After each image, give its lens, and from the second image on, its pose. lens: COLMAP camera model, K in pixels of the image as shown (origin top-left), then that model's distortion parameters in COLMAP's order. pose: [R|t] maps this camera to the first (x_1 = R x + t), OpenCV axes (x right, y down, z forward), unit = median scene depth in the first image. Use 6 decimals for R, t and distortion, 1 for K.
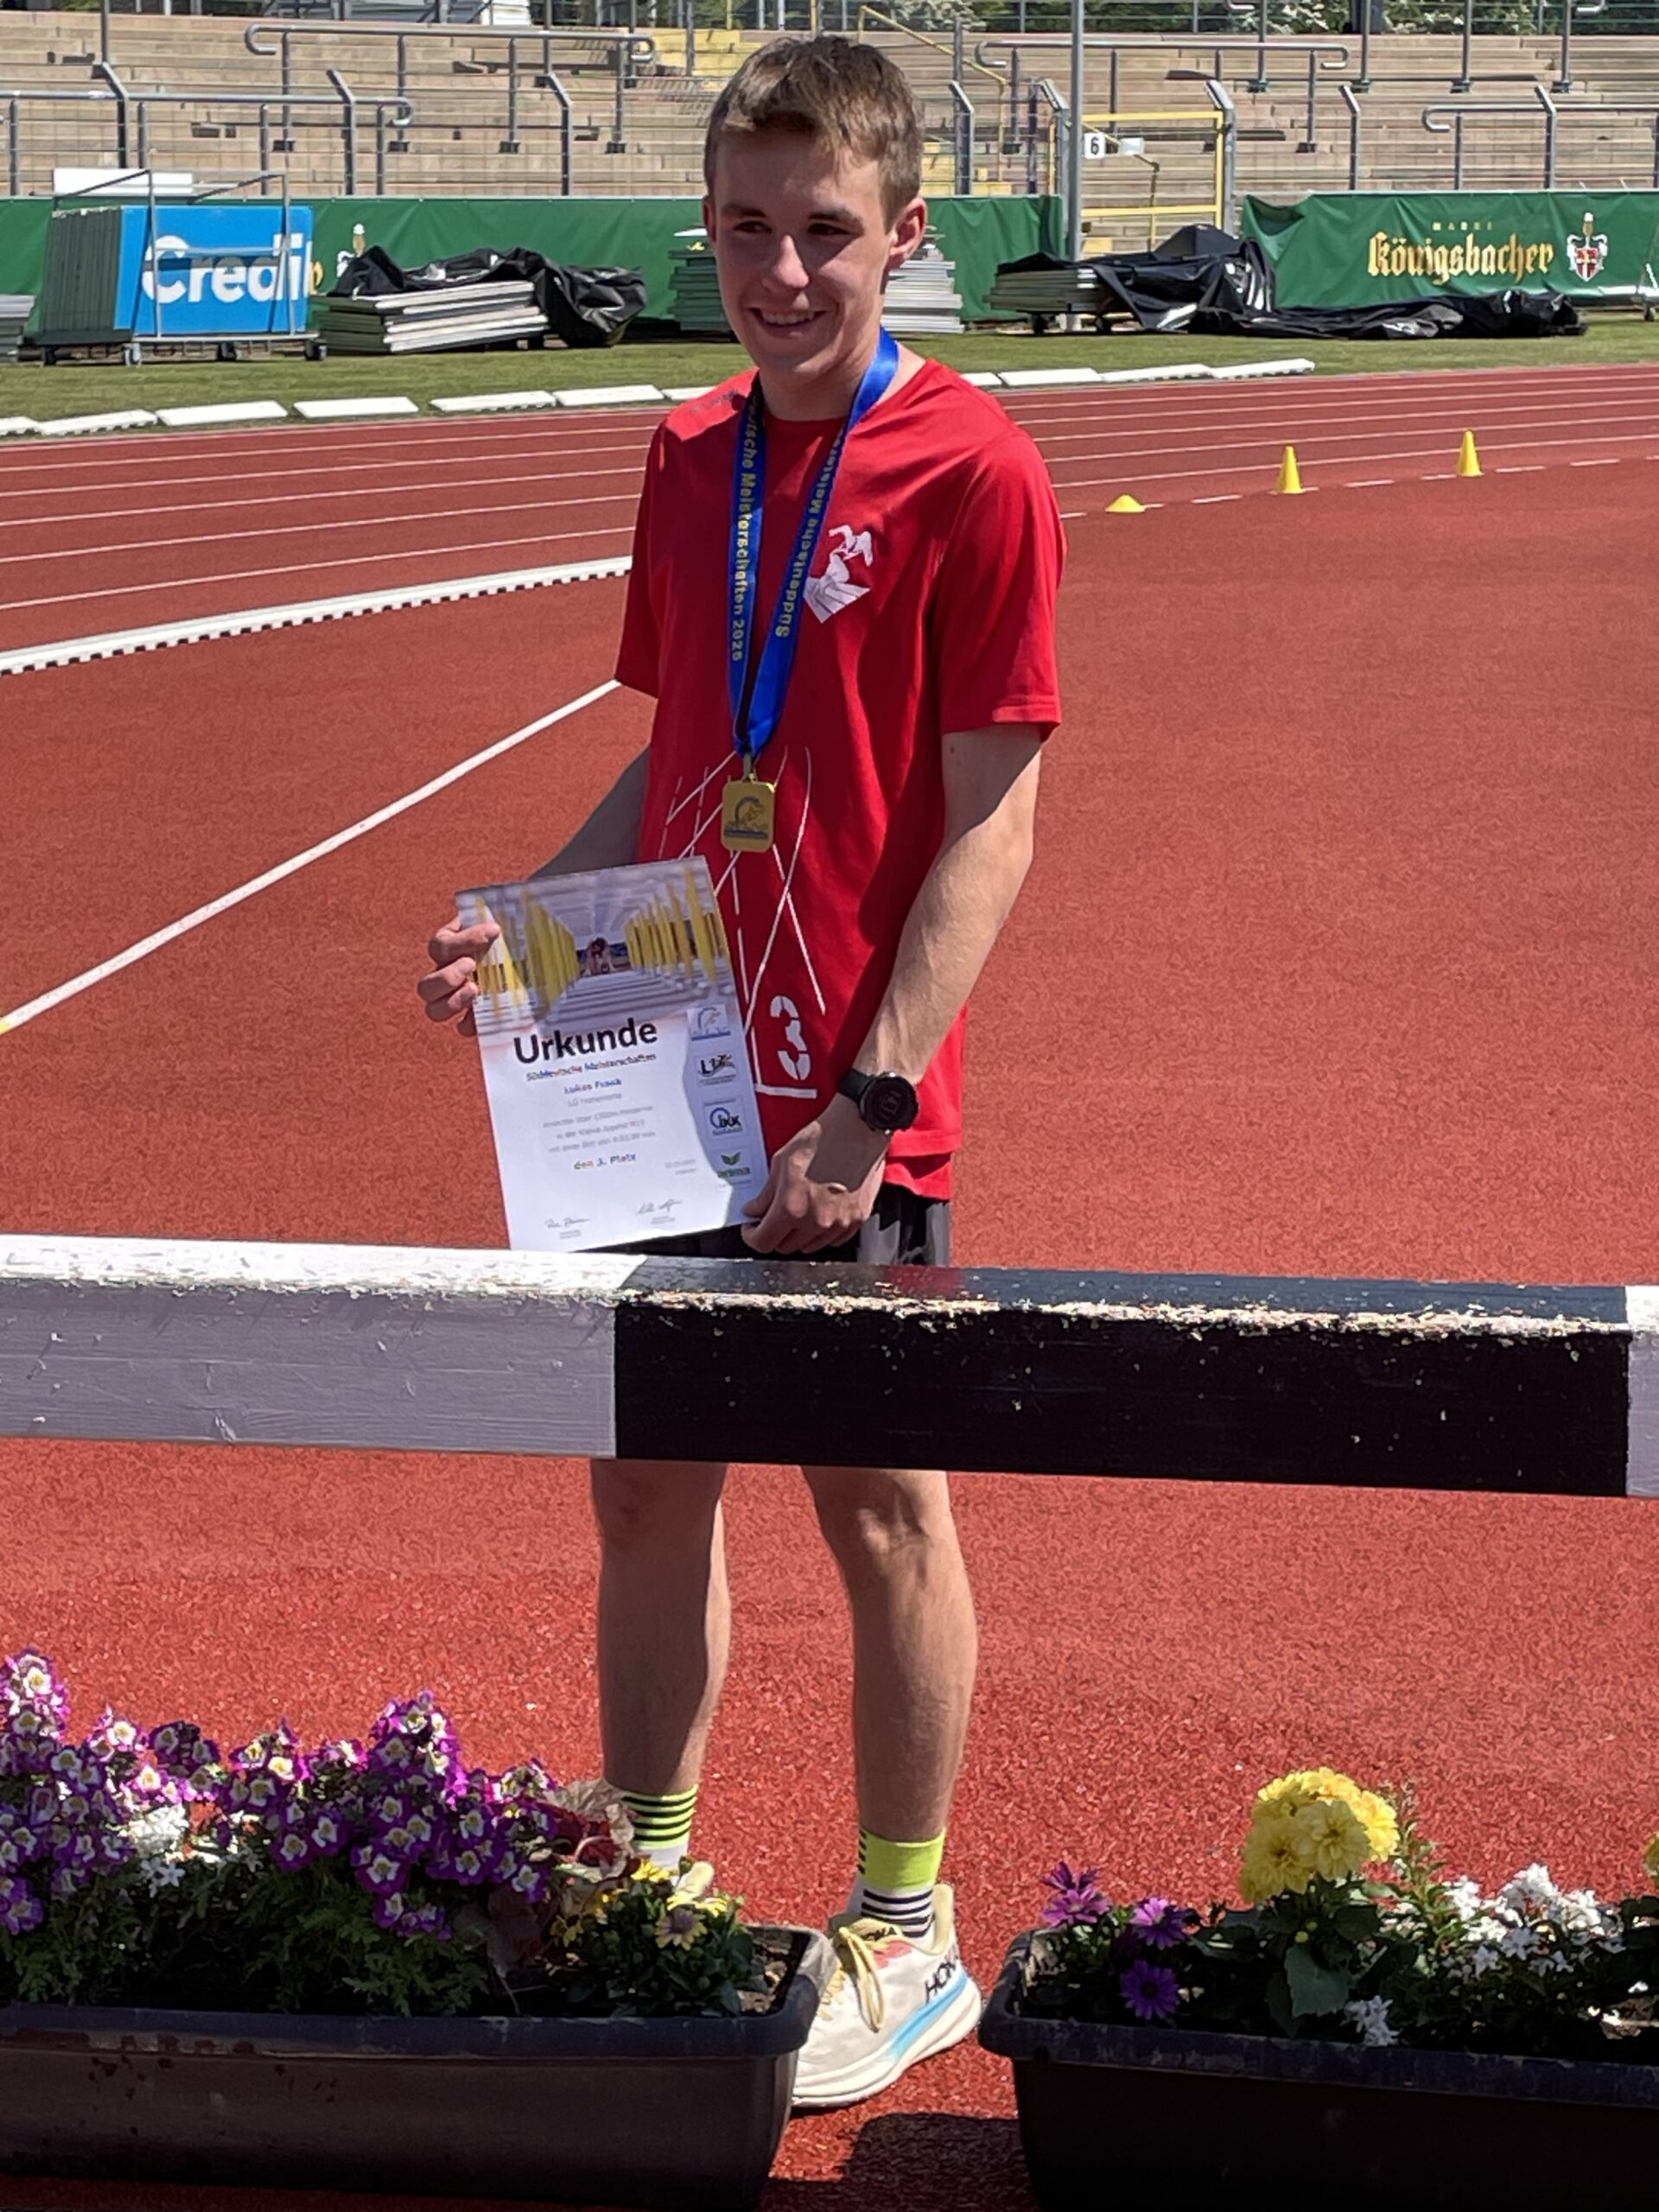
lens RADIAL K [[4601.8, 0, 861.9], [0, 4601.8, 1103.9], [0, 0, 1]] dist [0.114112, 0.081962]
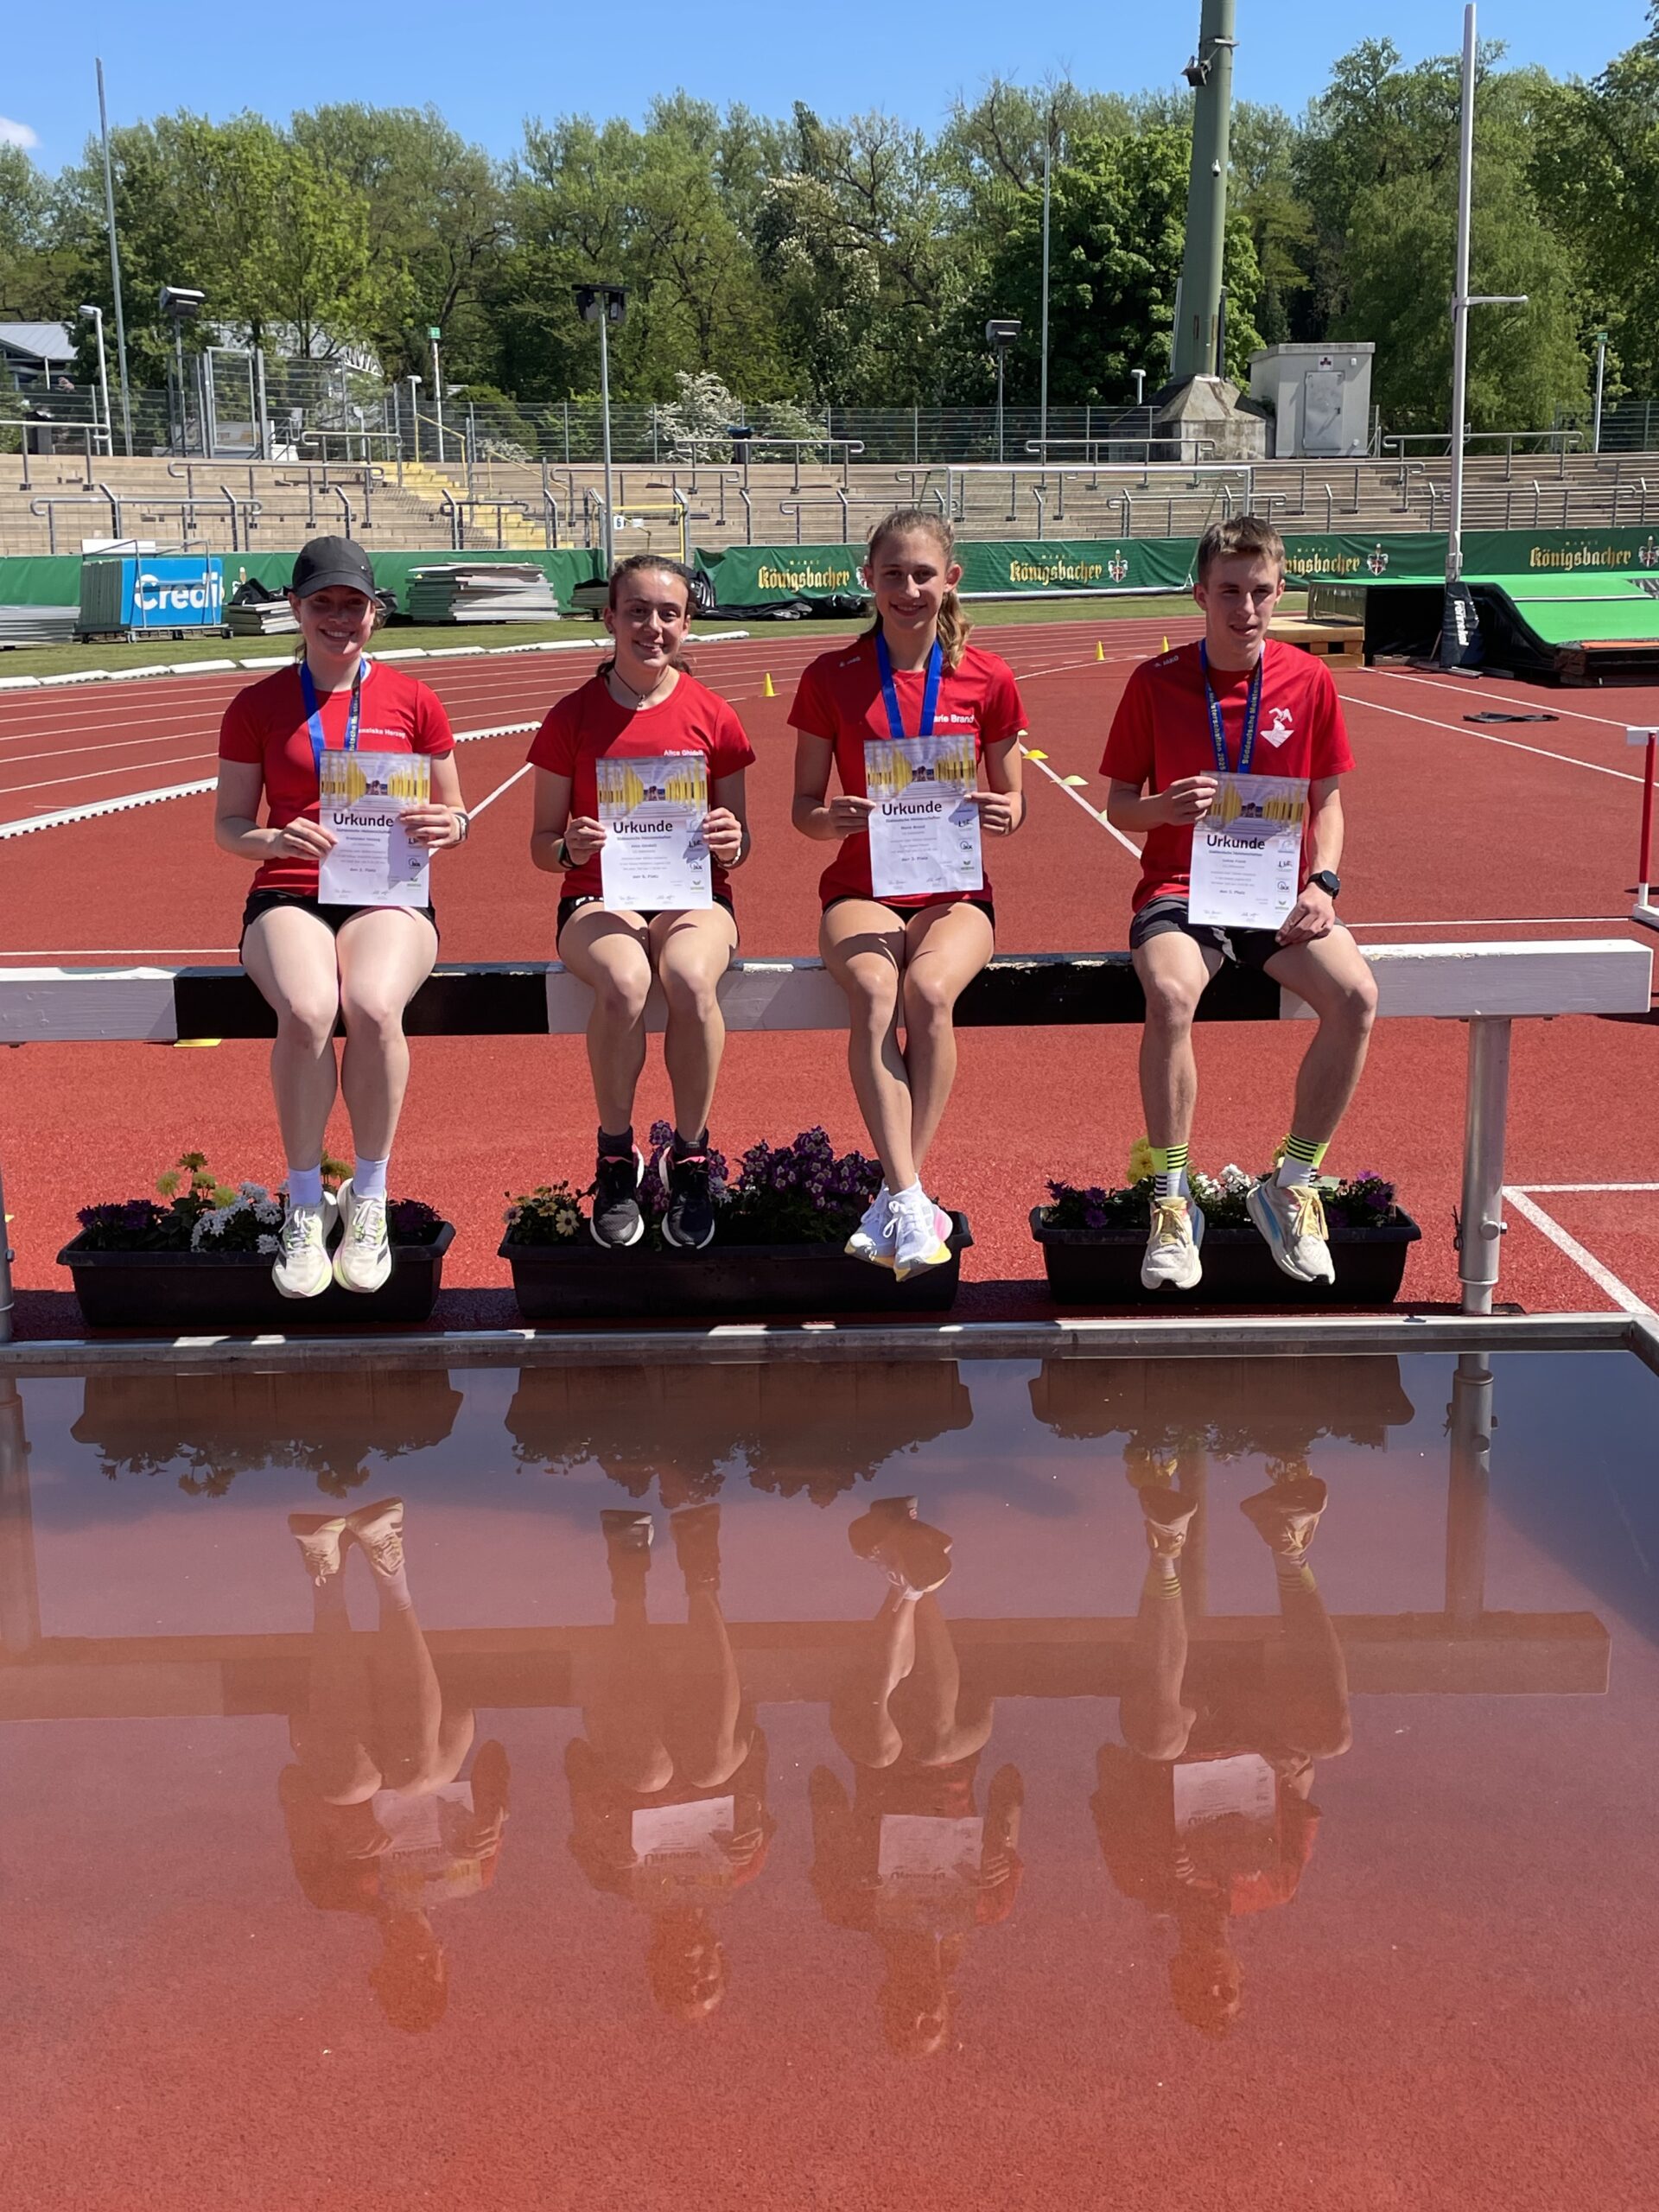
lens RADIAL K [[2419.7, 0, 829.5], [0, 2419.7, 1106.0], [0, 0, 1]] dist [0.119764, -0.176559]
pose [[0.987443, -0.048173, 0.150454, -0.032134], [0.043360, 0.998442, 0.035112, 0.007263], [-0.151911, -0.028147, 0.987993, -0.040897]]
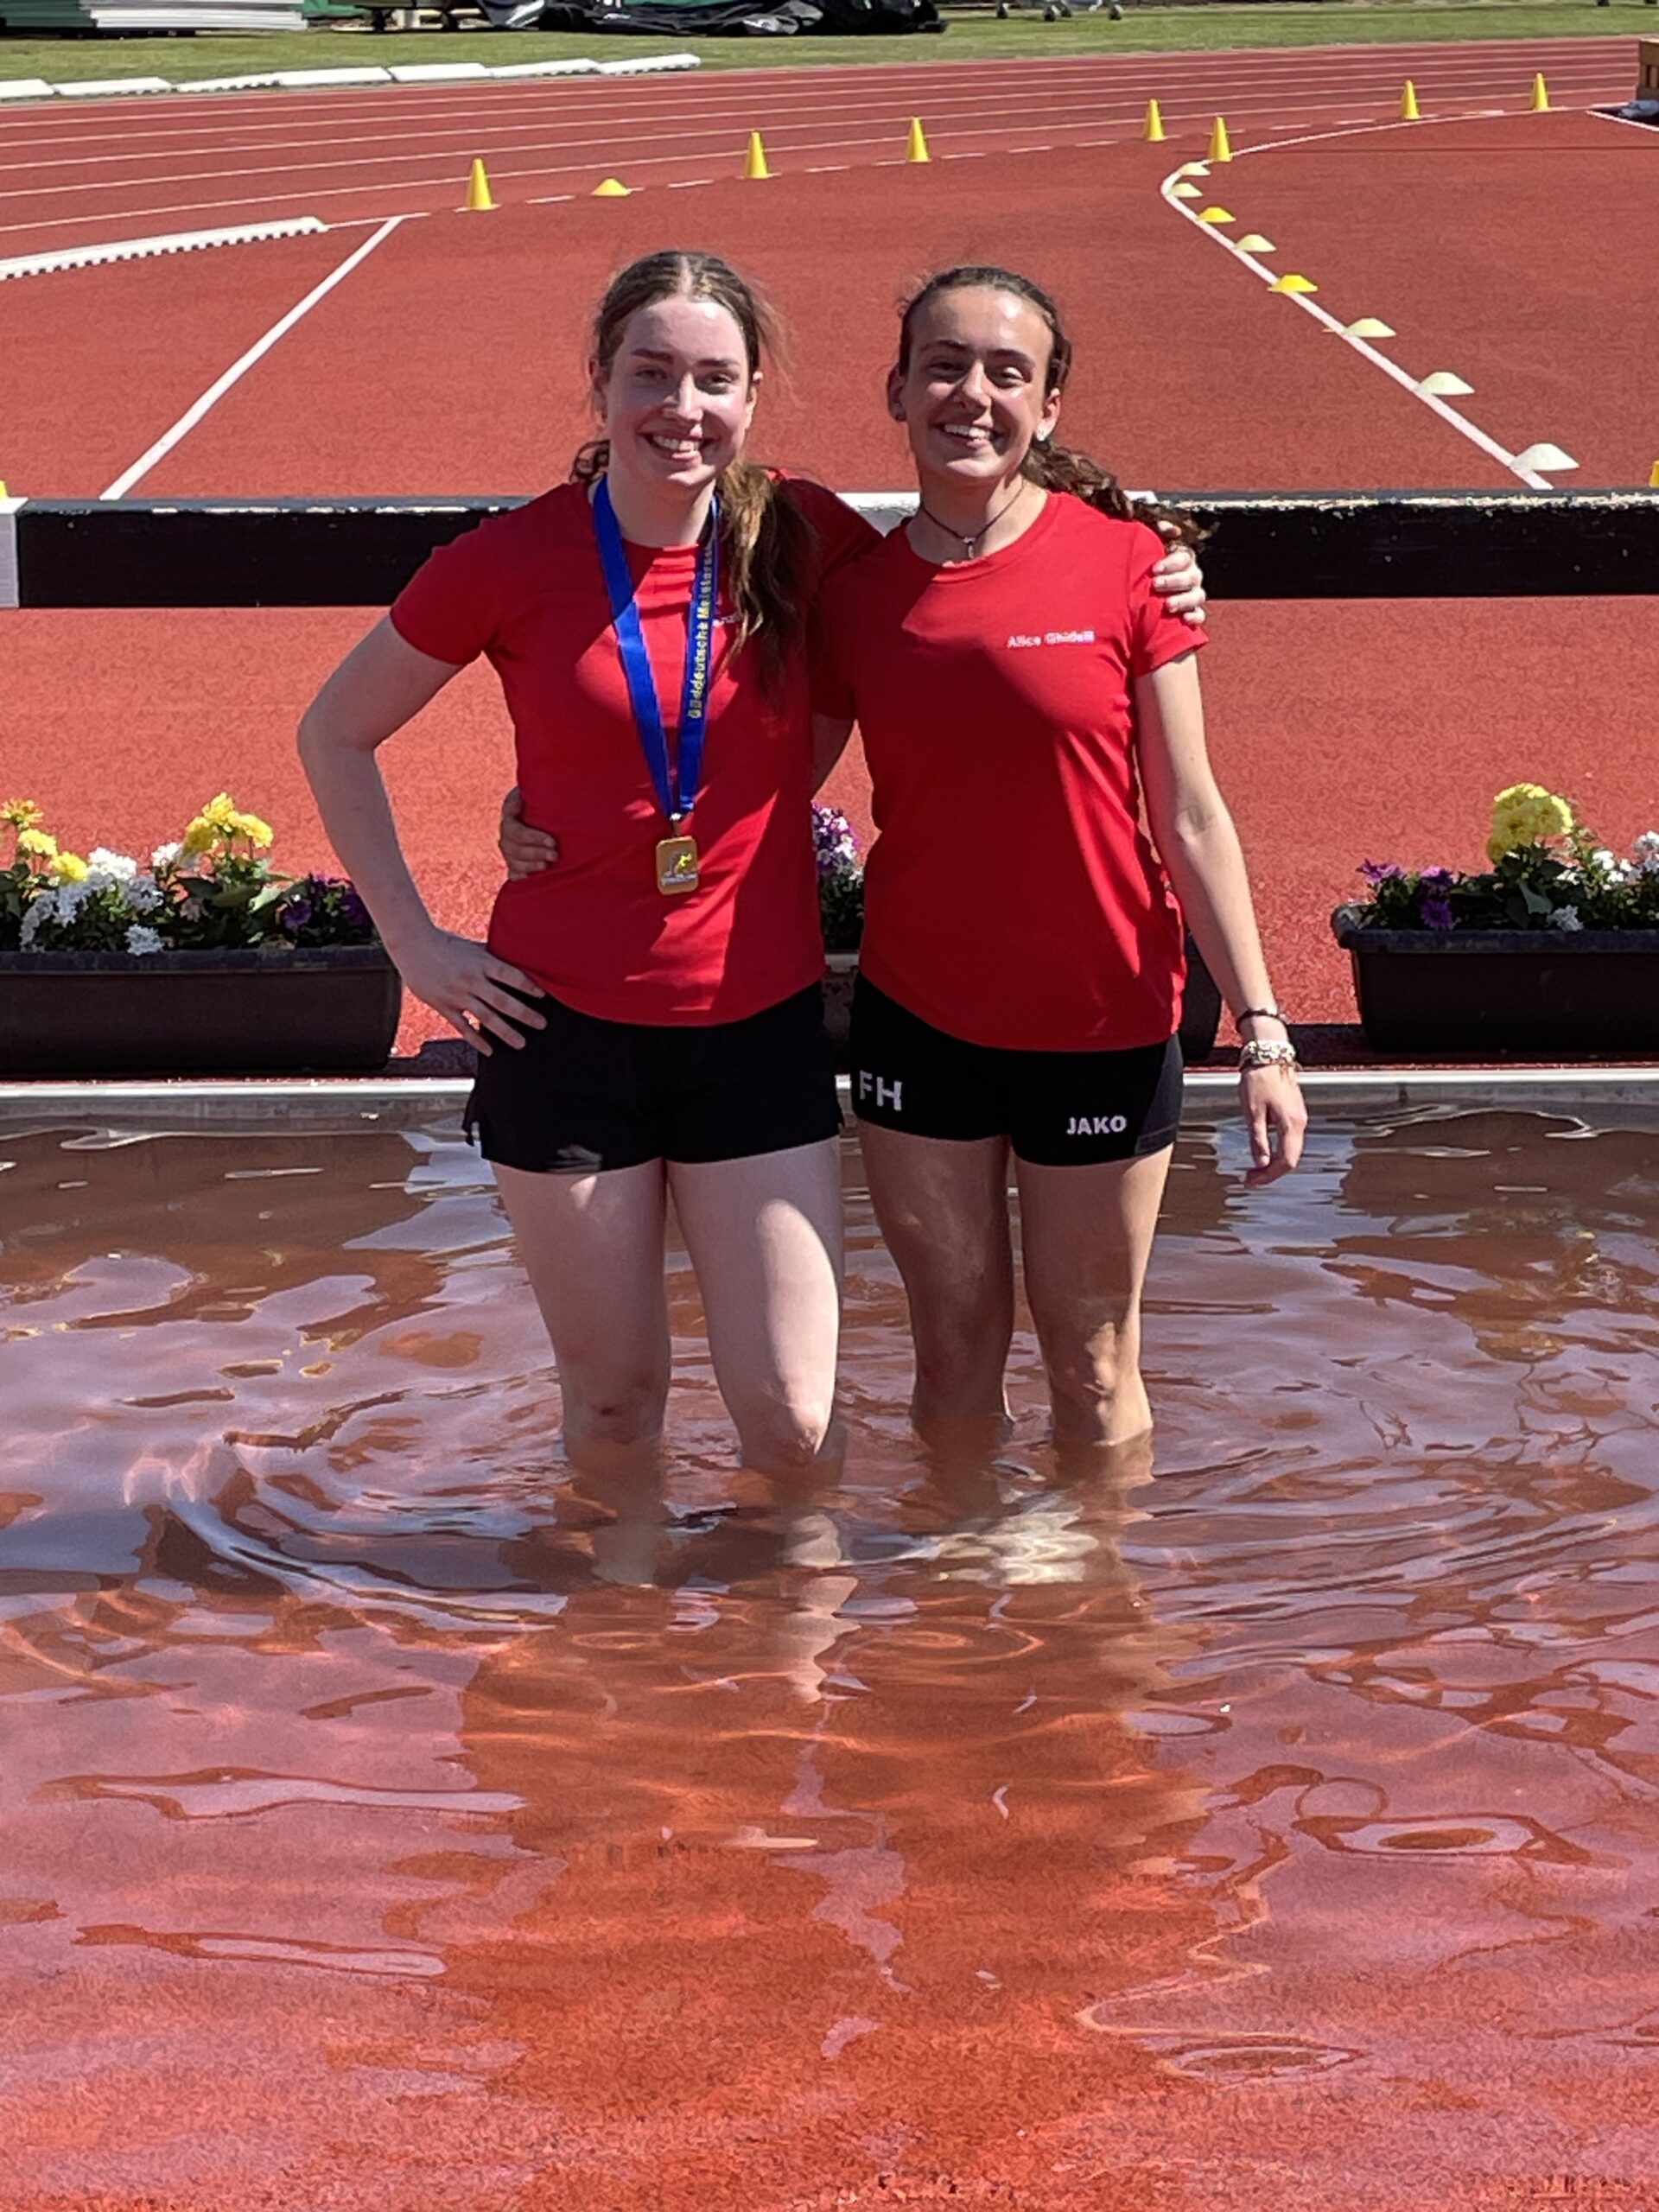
lens RADIAL K [[5166.6, 0, 930.4], [0, 5166.6, 1103.0], [0, 0, 1]] dist [0.133236, -0.176234]
pose [[0.984139, -0.041541, 0.172469, -0.048950], [0.035428, 0.998635, 0.038375, 0.019081], [-0.173828, -0.031656, 0.984267, -0.093591]]
